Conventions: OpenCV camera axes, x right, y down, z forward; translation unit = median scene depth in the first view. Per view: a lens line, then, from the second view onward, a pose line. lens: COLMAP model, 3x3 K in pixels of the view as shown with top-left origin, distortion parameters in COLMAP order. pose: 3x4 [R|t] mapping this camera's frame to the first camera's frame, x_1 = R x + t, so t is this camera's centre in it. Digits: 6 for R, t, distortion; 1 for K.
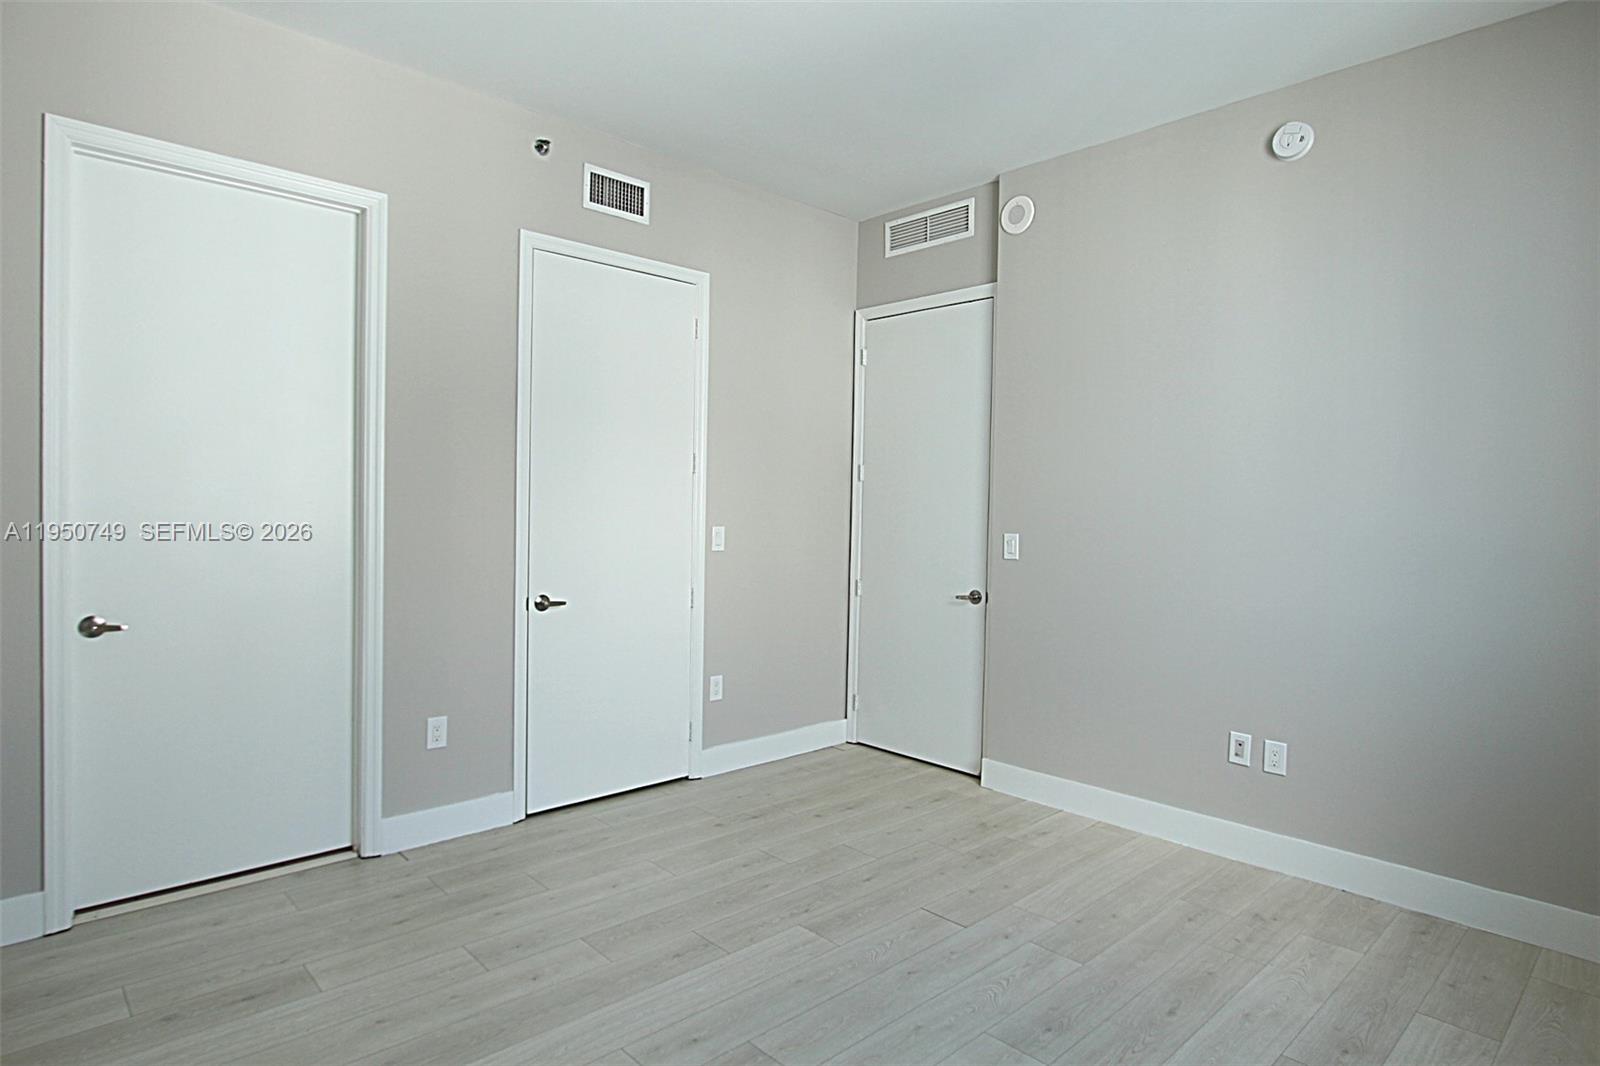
lens RADIAL K [[882.7, 0, 796.0], [0, 882.7, 527.3], [0, 0, 1]] dist [-0.021052, 0.007740]
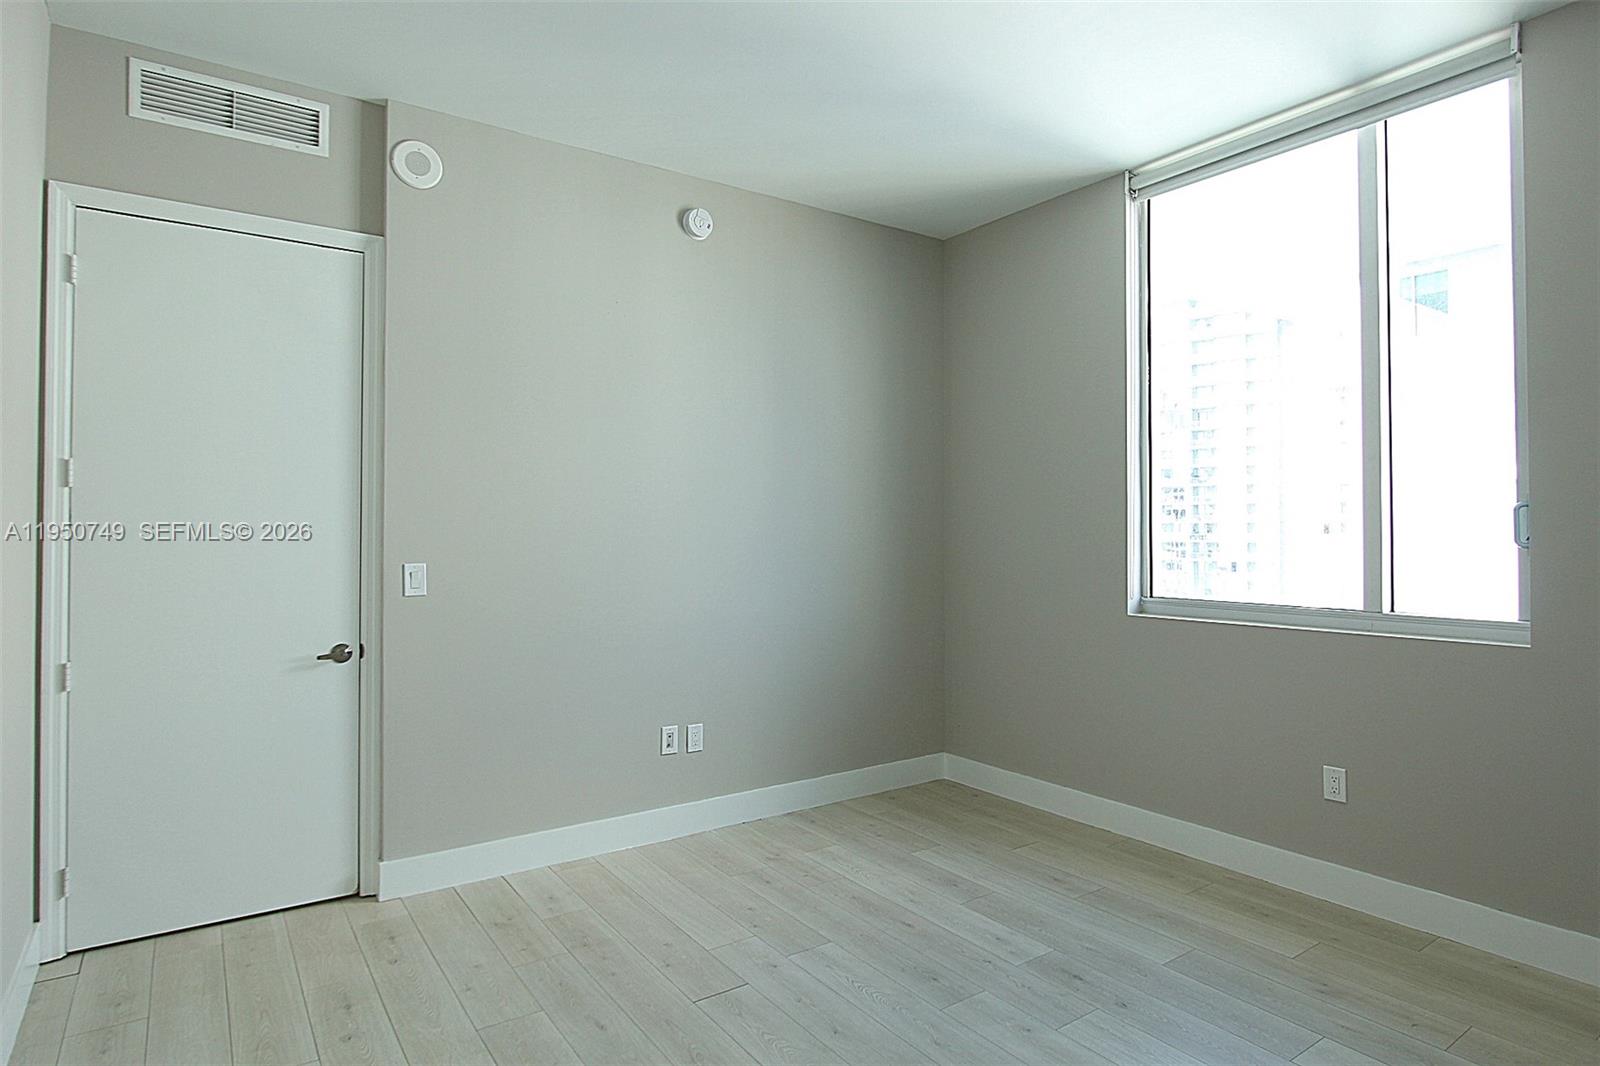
lens RADIAL K [[882.7, 0, 795.2], [0, 882.7, 528.5], [0, 0, 1]] dist [-0.021052, 0.007740]
pose [[0.149818, -0.017044, 0.988567, -0.530114], [0.026674, 0.999557, 0.013191, -0.027932], [-0.988354, 0.024392, 0.150206, 0.595449]]
